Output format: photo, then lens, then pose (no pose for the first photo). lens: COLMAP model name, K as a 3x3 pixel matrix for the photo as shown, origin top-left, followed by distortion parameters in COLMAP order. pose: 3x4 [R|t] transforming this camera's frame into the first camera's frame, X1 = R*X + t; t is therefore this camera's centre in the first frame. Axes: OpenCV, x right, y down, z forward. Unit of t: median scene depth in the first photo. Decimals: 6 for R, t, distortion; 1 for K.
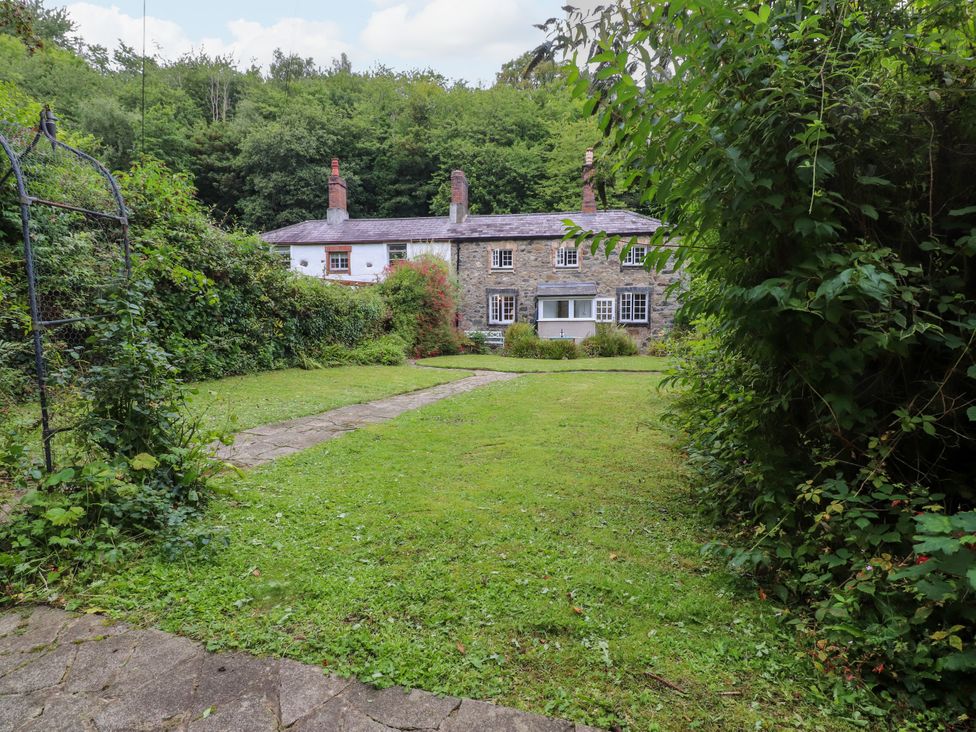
lens RADIAL K [[506.3, 0, 483.9], [0, 506.3, 359.6], [0, 0, 1]] dist [-0.001053, -0.011991]
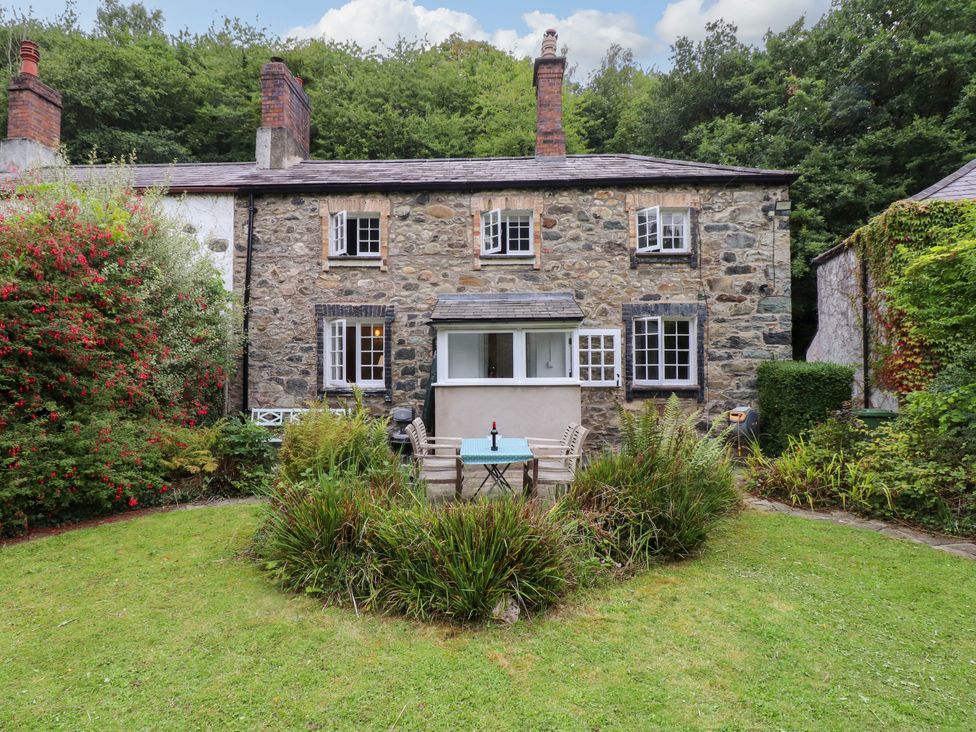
lens RADIAL K [[506.3, 0, 483.9], [0, 506.3, 359.6], [0, 0, 1]] dist [-0.001053, -0.011991]
pose [[0.993020, 0.002414, 0.117918, 0.094520], [0.007713, 0.996321, -0.085354, -0.060172], [-0.117690, 0.085668, 0.989348, 0.588192]]
